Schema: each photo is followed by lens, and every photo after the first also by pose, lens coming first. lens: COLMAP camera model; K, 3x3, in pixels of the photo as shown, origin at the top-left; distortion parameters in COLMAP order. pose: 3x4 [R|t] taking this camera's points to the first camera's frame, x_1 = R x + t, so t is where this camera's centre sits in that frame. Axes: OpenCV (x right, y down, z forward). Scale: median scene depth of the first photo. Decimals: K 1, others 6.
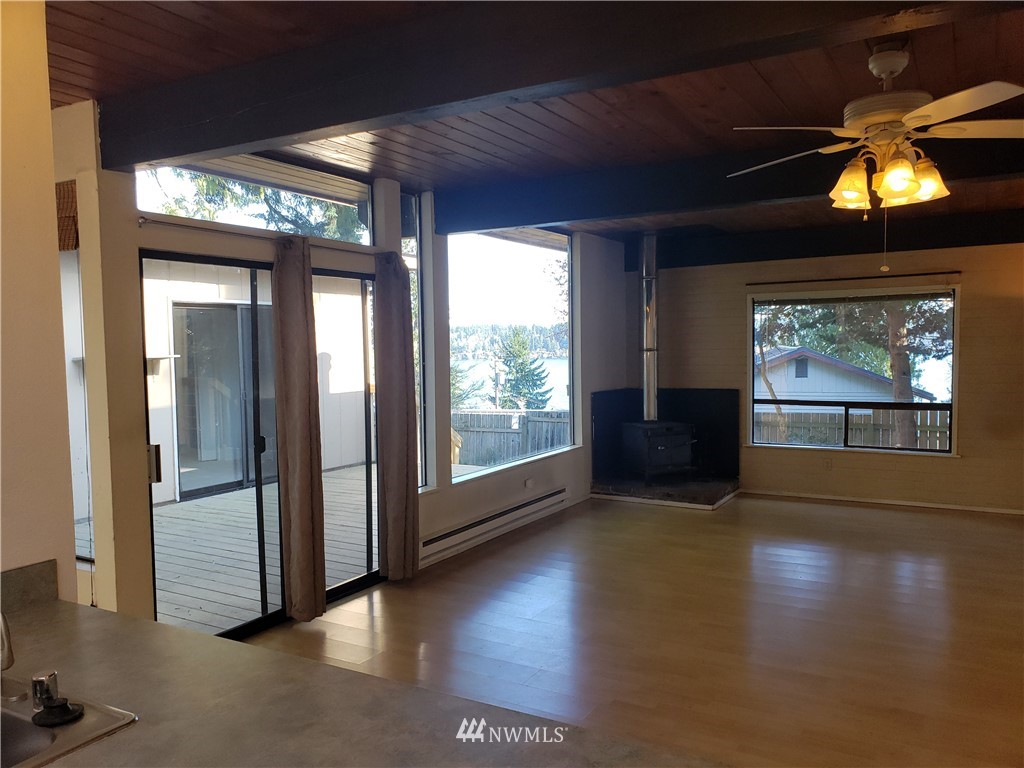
lens RADIAL K [[790.8, 0, 504.3], [0, 790.8, 394.4], [0, 0, 1]] dist [0.045484, -0.033777]
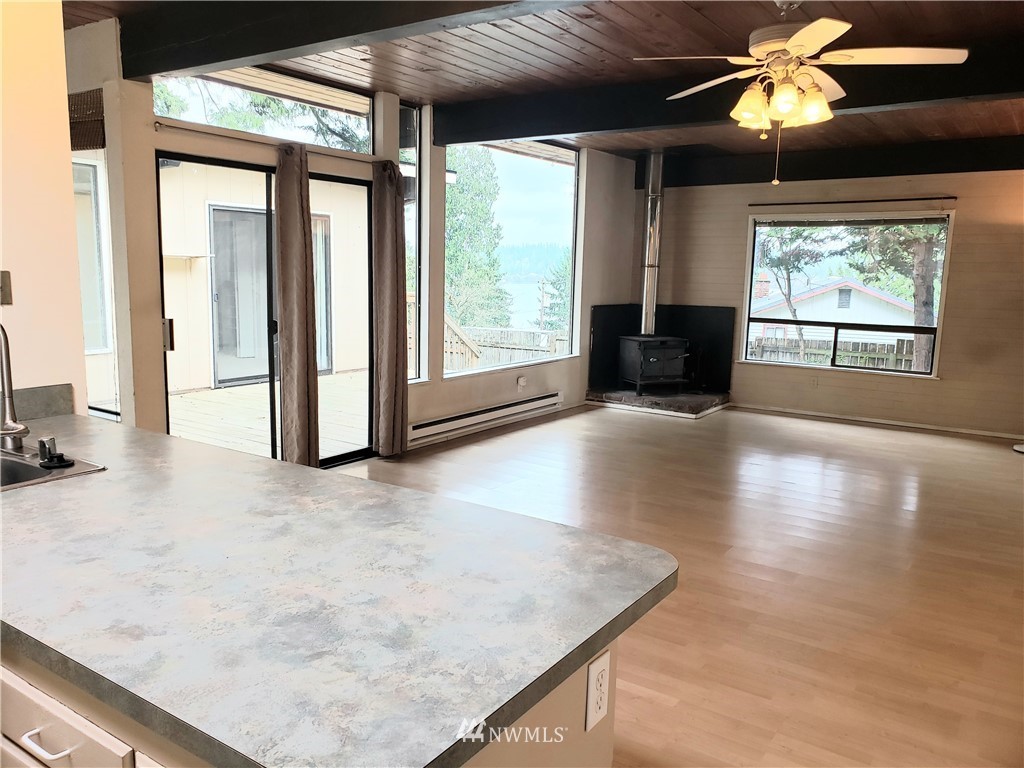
lens RADIAL K [[790.8, 0, 491.5], [0, 790.8, 384.9], [0, 0, 1]] dist [0.045484, -0.033777]
pose [[0.996151, 0.047235, -0.073840, 0.087759], [-0.040768, 0.995395, 0.086762, 0.025240], [0.077598, -0.083418, 0.993489, -0.099323]]
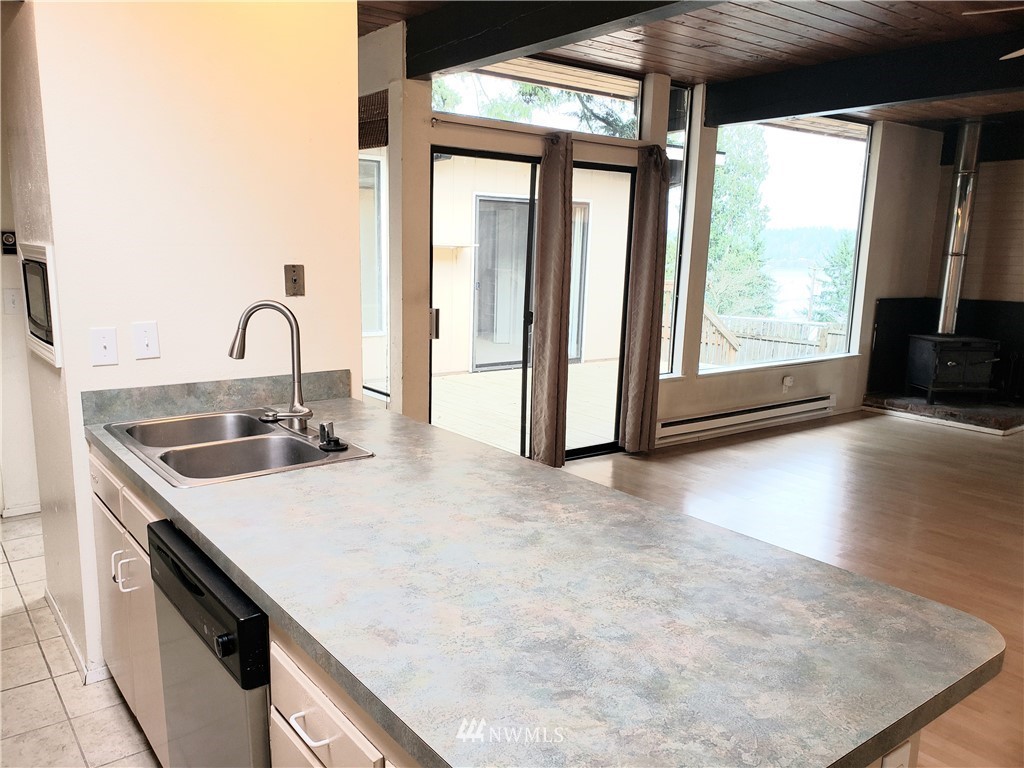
lens RADIAL K [[790.8, 0, 488.0], [0, 790.8, 392.2], [0, 0, 1]] dist [0.045484, -0.033777]
pose [[0.921020, 0.106601, -0.374645, 0.077147], [-0.061472, 0.989548, 0.130444, 0.017850], [0.384635, -0.097111, 0.917946, -0.079168]]
